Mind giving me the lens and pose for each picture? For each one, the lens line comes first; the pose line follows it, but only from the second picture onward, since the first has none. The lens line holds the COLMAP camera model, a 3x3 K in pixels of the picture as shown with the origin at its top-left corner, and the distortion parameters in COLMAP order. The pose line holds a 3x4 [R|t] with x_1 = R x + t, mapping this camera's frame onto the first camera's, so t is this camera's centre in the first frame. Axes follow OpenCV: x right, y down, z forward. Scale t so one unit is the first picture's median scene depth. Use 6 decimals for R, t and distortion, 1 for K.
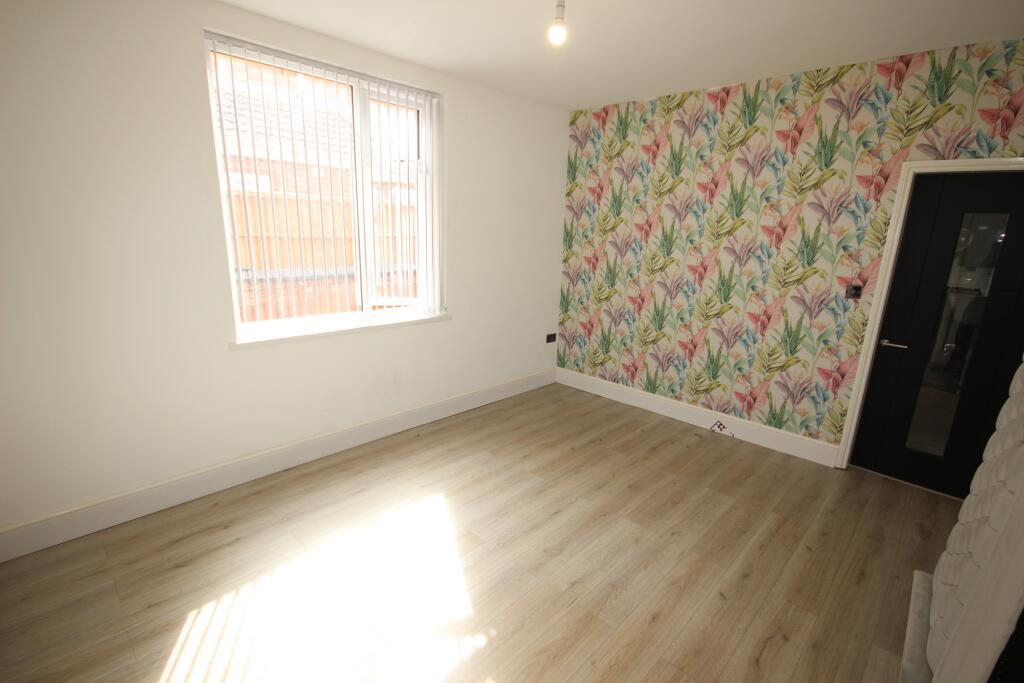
lens RADIAL K [[478.7, 0, 515.2], [0, 478.7, 346.7], [0, 0, 1]] dist [0.000472, -0.000270]
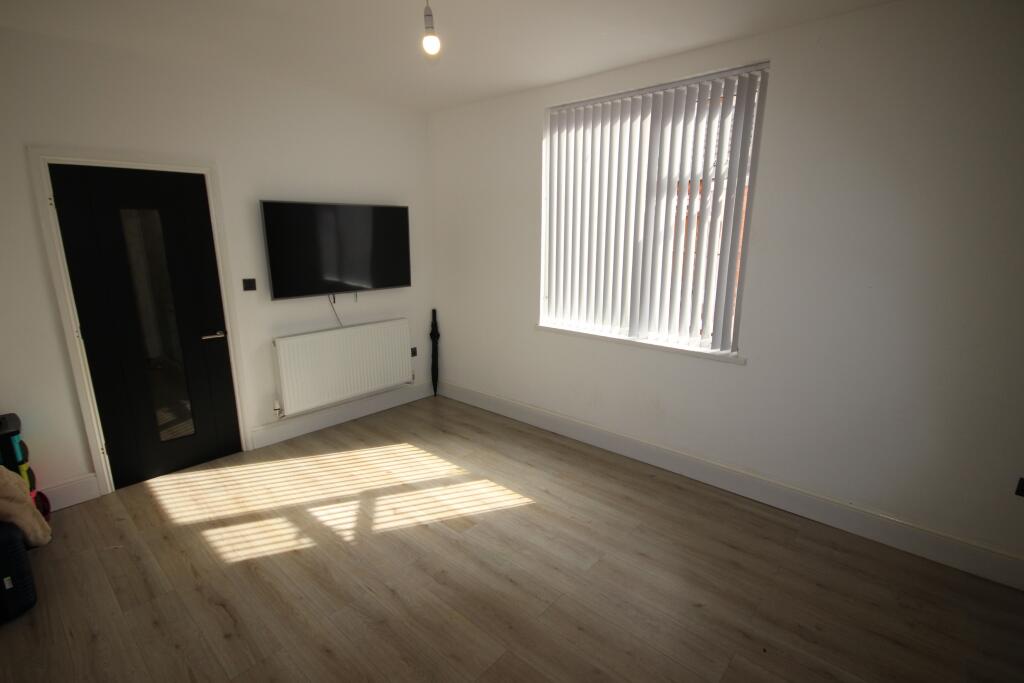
lens RADIAL K [[484.6, 0, 512.0], [0, 484.6, 341.5], [0, 0, 1]] dist [0.001256, 0.000094]
pose [[0.026503, 0.181636, -0.983009, 0.797378], [-0.242125, 0.955240, 0.169977, -0.178995], [0.969883, 0.233506, 0.069295, 0.817751]]
